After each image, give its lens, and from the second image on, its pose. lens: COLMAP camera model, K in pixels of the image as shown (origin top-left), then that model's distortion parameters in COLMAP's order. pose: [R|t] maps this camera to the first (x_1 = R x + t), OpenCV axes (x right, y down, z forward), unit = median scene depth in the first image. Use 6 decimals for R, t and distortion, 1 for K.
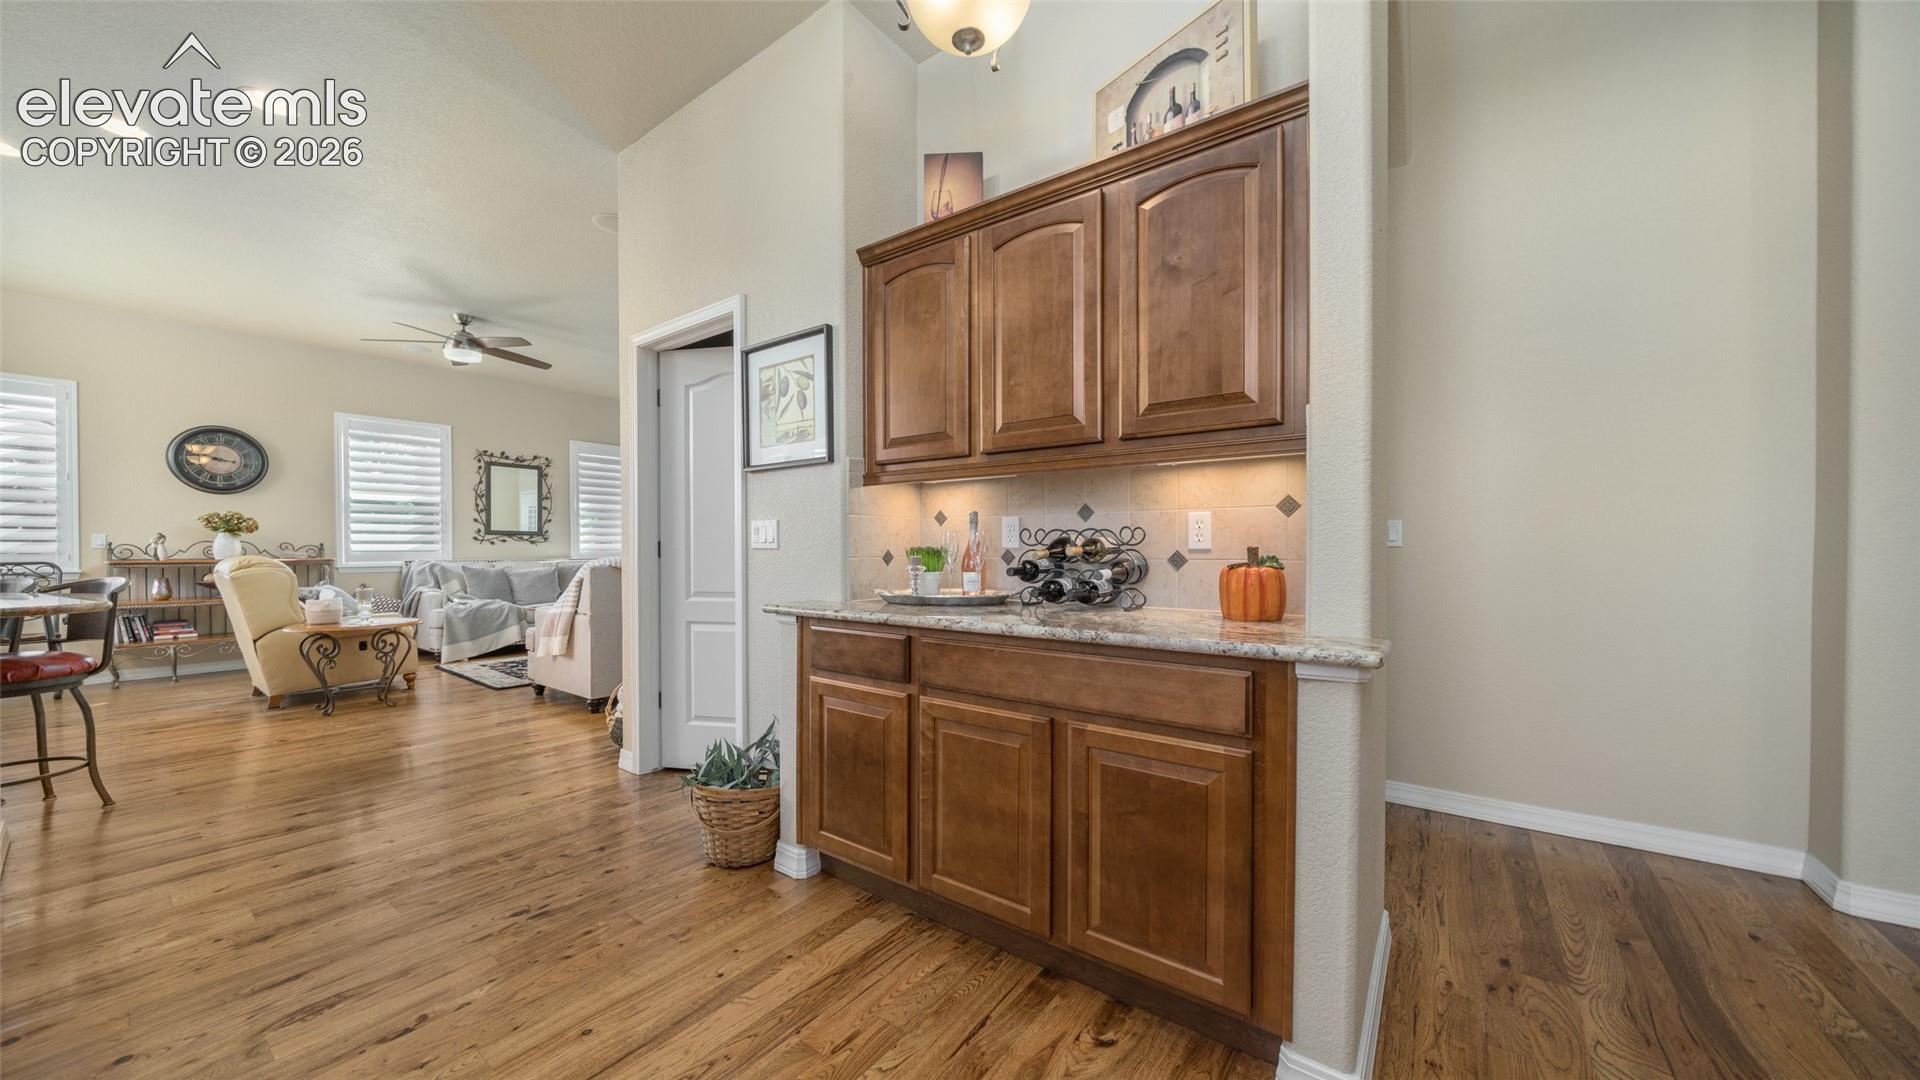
lens RADIAL K [[662.7, 0, 962.8], [0, 662.7, 555.5], [0, 0, 1]] dist [-0.008388, 0.000010]
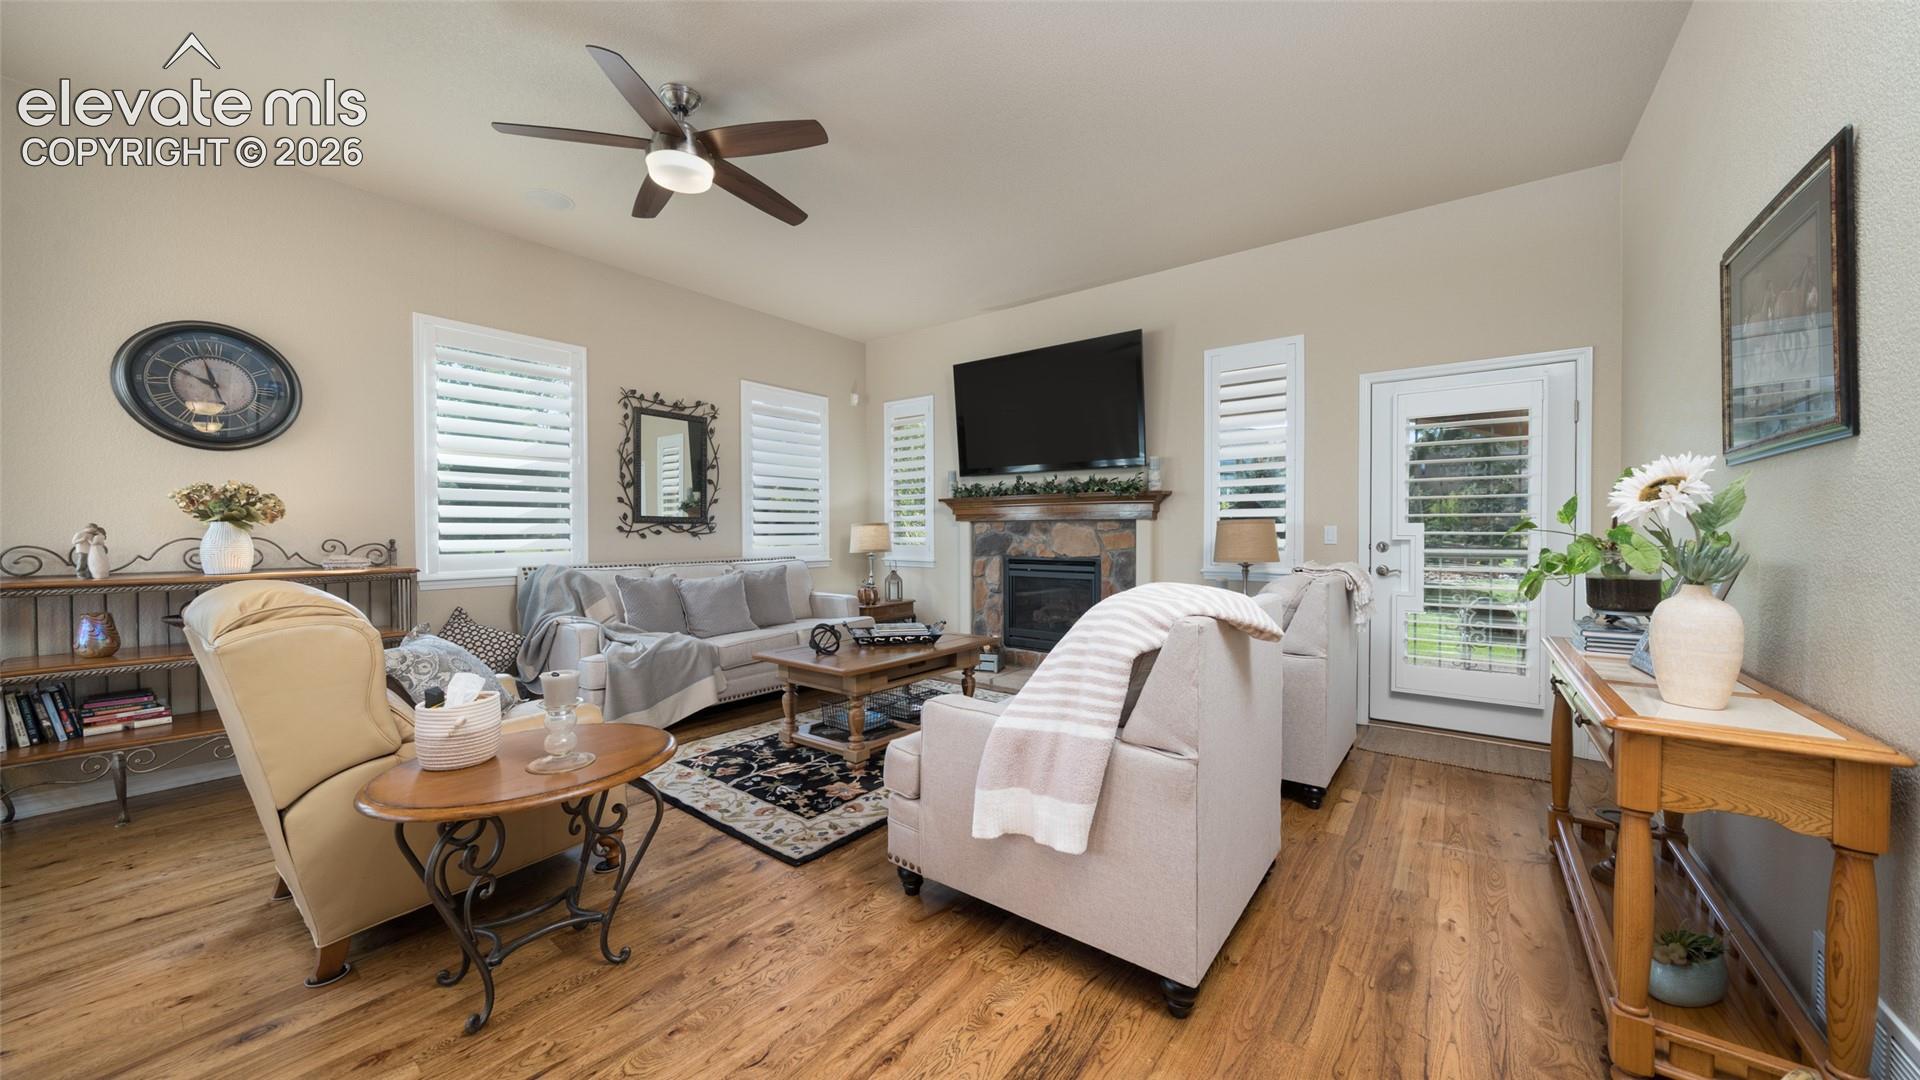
lens RADIAL K [[662.7, 0, 952.1], [0, 662.7, 542.9], [0, 0, 1]] dist [-0.008388, 0.000010]
pose [[0.999576, 0.000579, -0.029102, -0.522085], [-0.000403, 0.999982, 0.006059, -0.021471], [0.029105, -0.006045, 0.999558, 0.488168]]
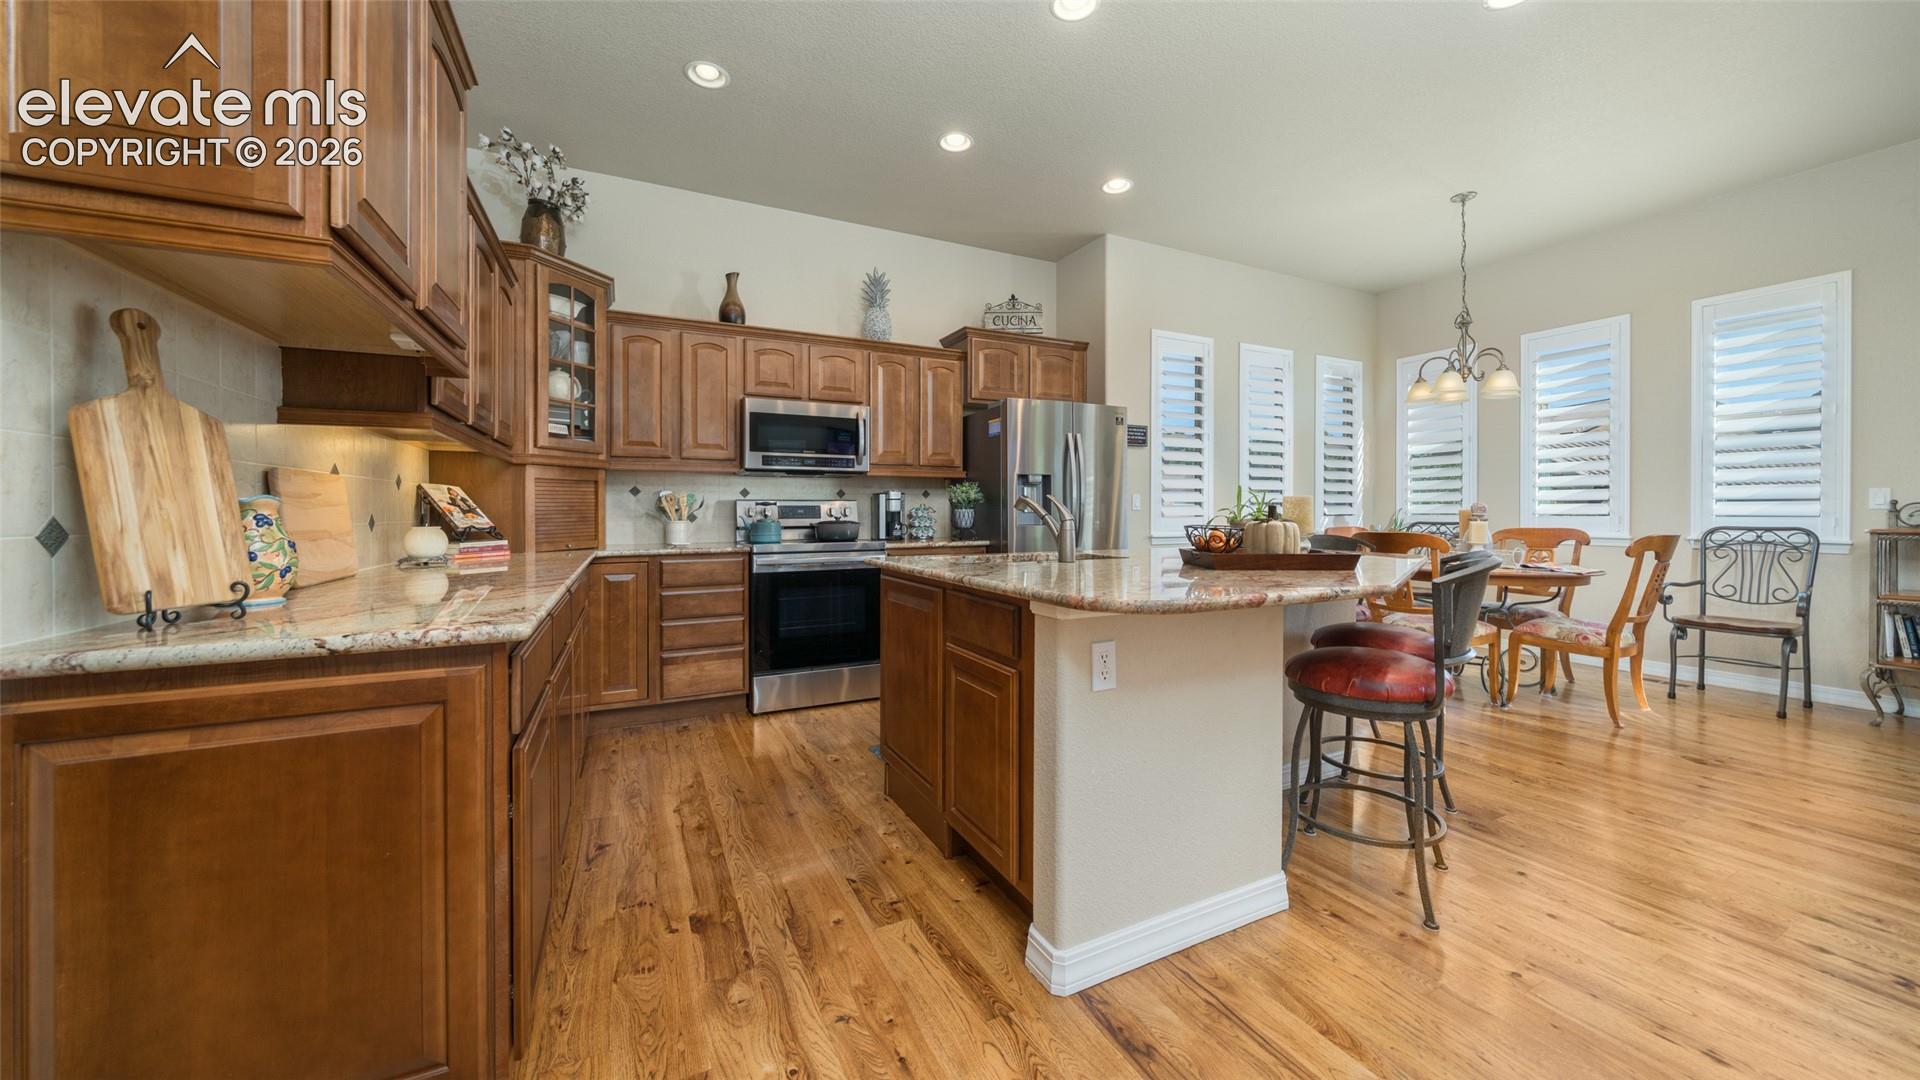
lens RADIAL K [[662.7, 0, 961.0], [0, 662.7, 508.9], [0, 0, 1]] dist [-0.008388, 0.000010]
pose [[-0.456953, -0.000521, -0.889491, -0.265176], [-0.009437, 0.999946, 0.004263, -0.005420], [0.889441, 0.010342, -0.456933, 0.426558]]
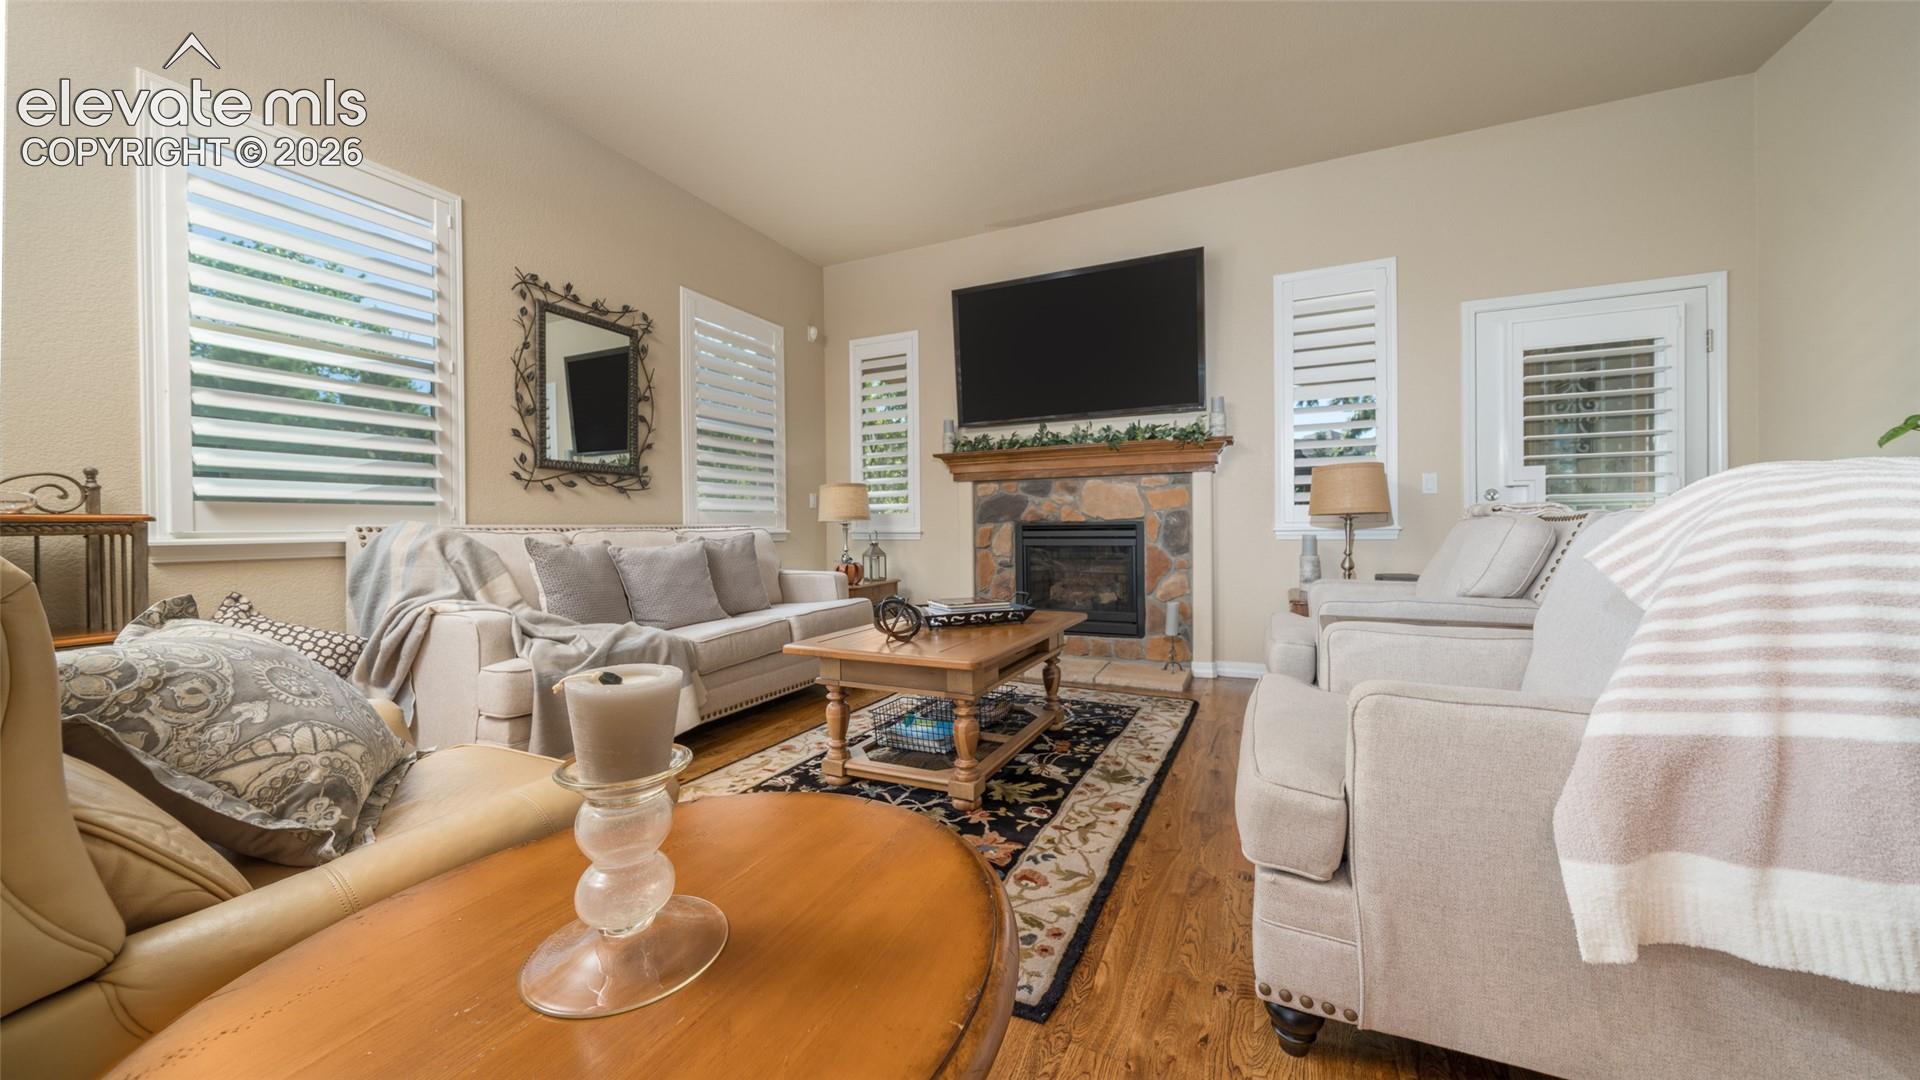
lens RADIAL K [[662.7, 0, 963.6], [0, 662.7, 532.6], [0, 0, 1]] dist [-0.008388, 0.000010]
pose [[0.981353, -0.010016, 0.191954, -0.695382], [0.010872, 0.999935, -0.003406, 0.019354], [-0.191907, 0.005429, 0.981398, 0.681472]]
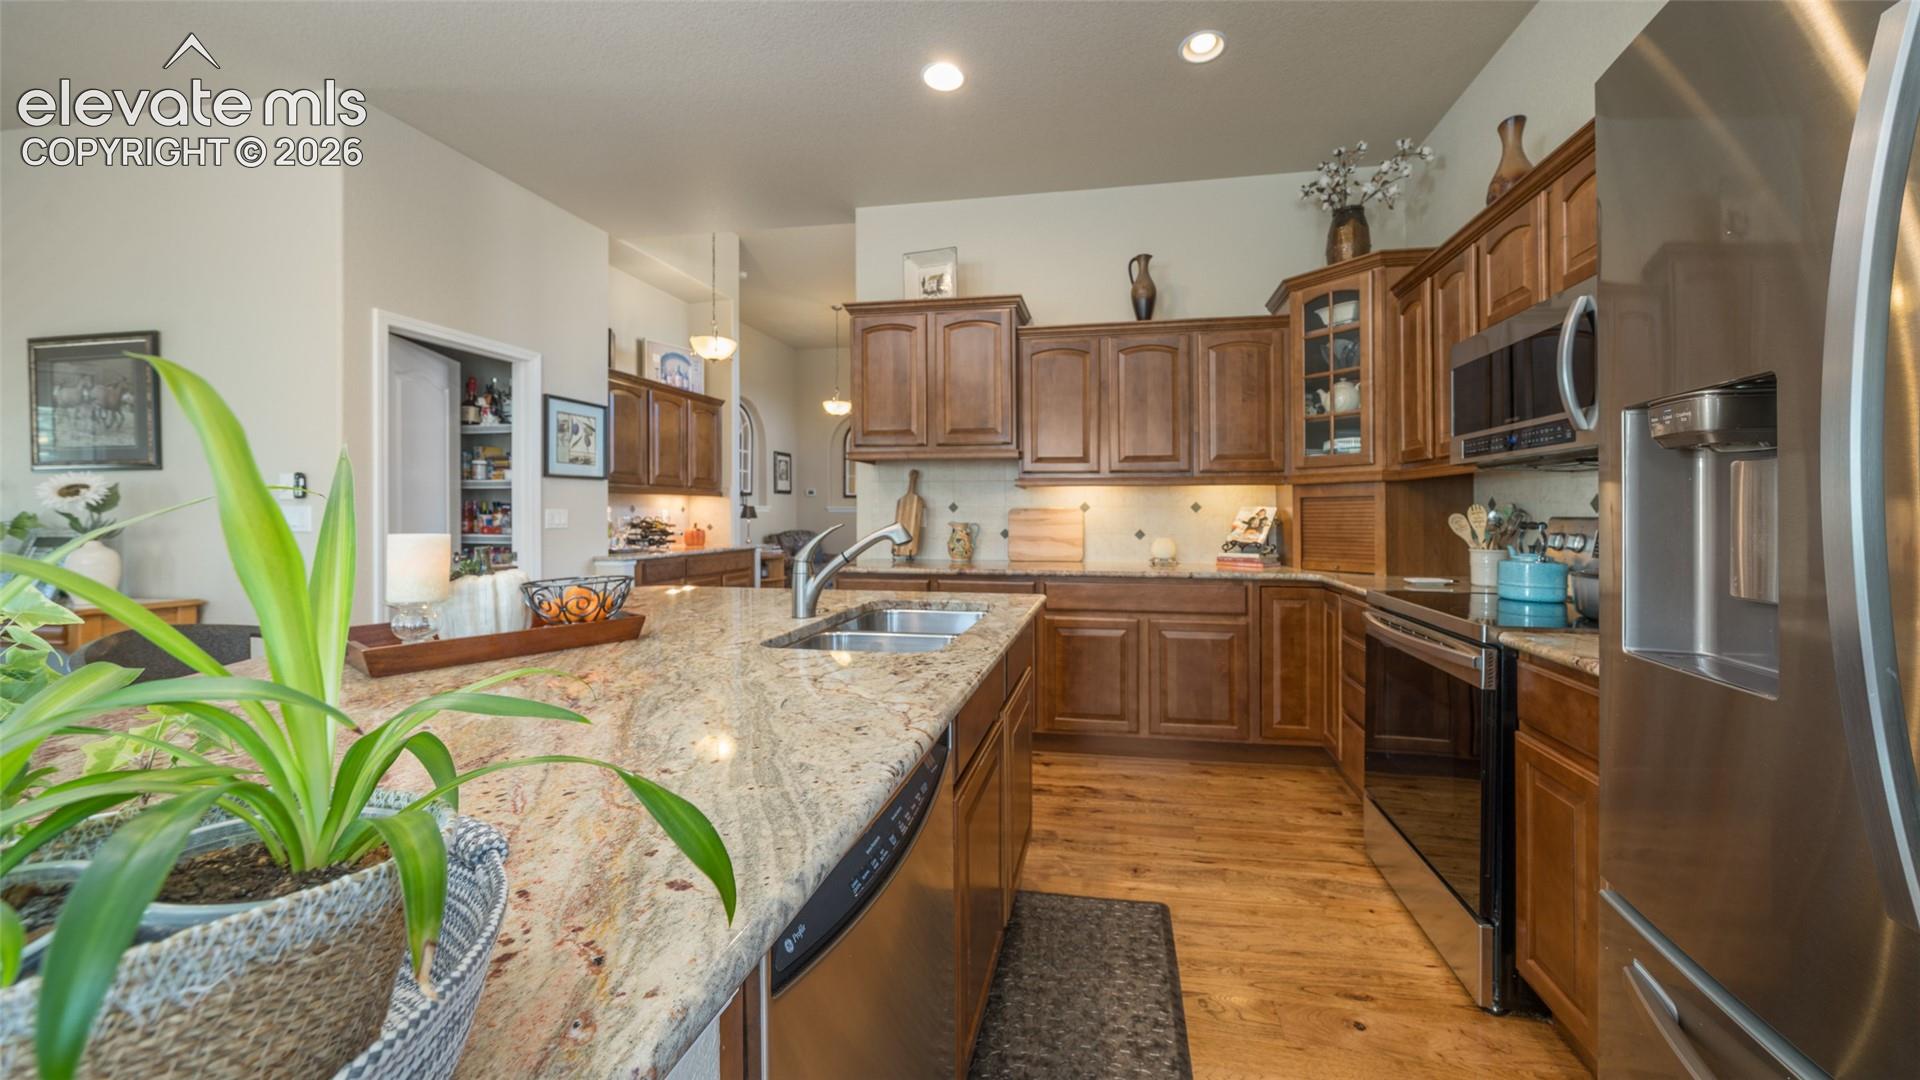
lens RADIAL K [[662.7, 0, 979.9], [0, 662.7, 511.3], [0, 0, 1]] dist [-0.008388, 0.000010]
pose [[-0.430549, 0.005875, 0.902548, -0.973908], [0.011175, 0.999937, -0.001177, -0.016529], [-0.902498, 0.009579, -0.430587, 0.356300]]
